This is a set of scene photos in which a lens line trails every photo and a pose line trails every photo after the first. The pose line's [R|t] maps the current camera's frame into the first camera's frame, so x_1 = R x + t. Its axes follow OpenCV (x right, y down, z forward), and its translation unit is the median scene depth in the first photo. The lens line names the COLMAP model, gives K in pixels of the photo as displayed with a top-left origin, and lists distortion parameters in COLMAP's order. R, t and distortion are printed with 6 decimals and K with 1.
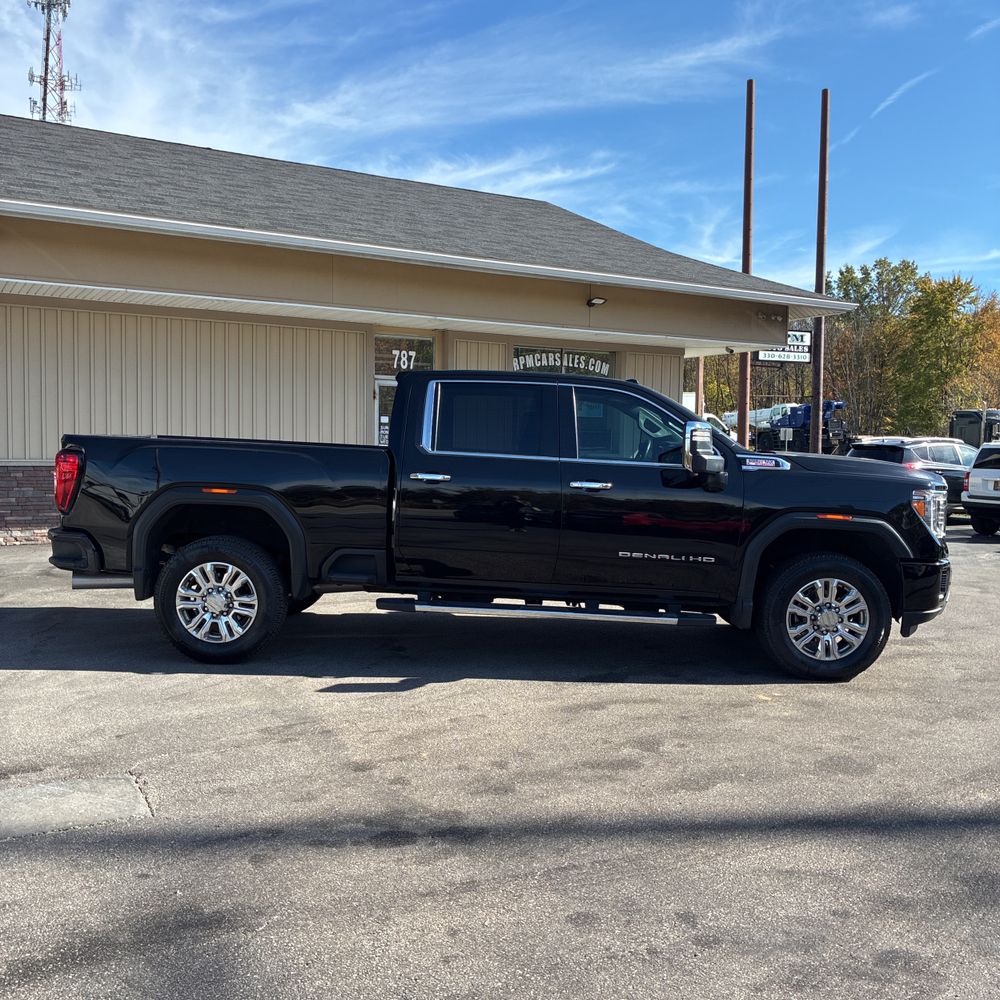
lens RADIAL K [[1010.8, 0, 499.7], [0, 1010.8, 503.9], [0, 0, 1]] dist [0.150026, -0.508715]
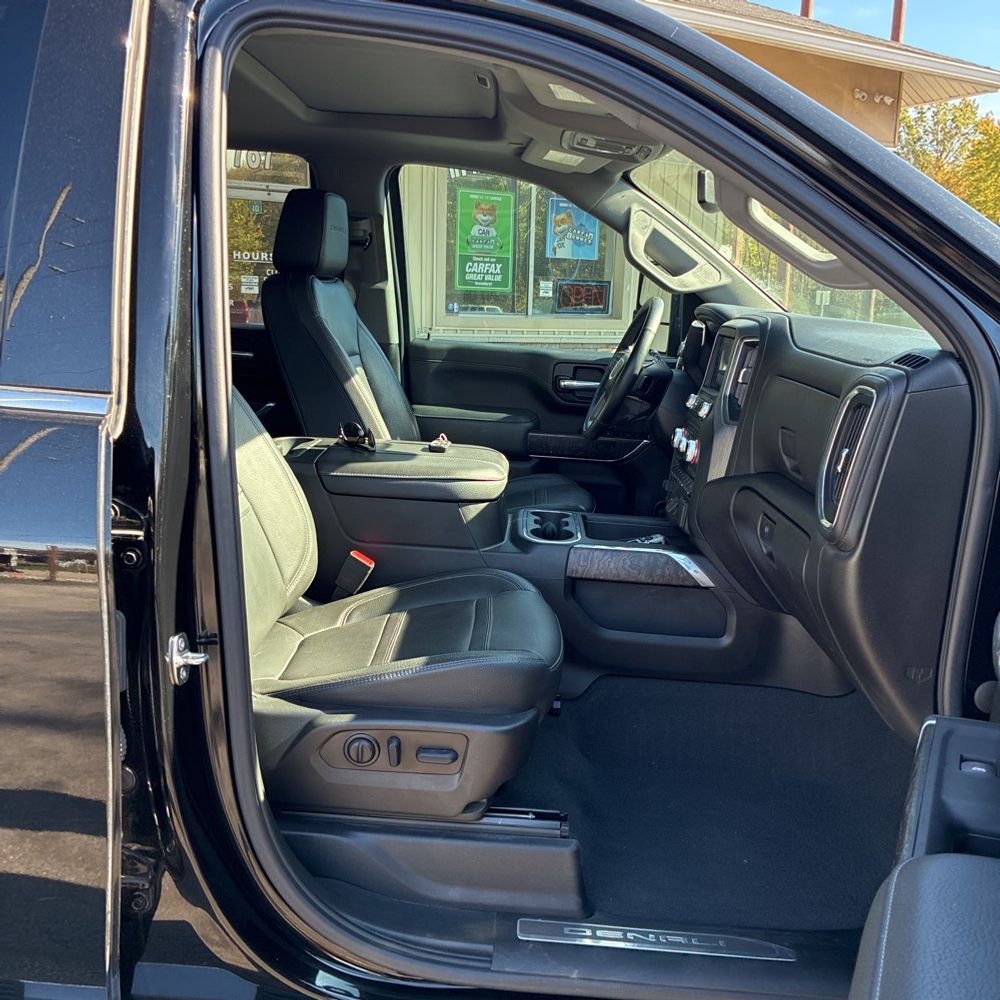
lens RADIAL K [[1015.2, 0, 500.0], [0, 1015.2, 500.0], [0, 0, 1]] dist [0.015161, 0.004183]
pose [[0.999731, 0.017368, -0.015356, 0.125337], [-0.015141, 0.990755, 0.134815, -0.051958], [0.017556, -0.134546, 0.990752, 0.818117]]
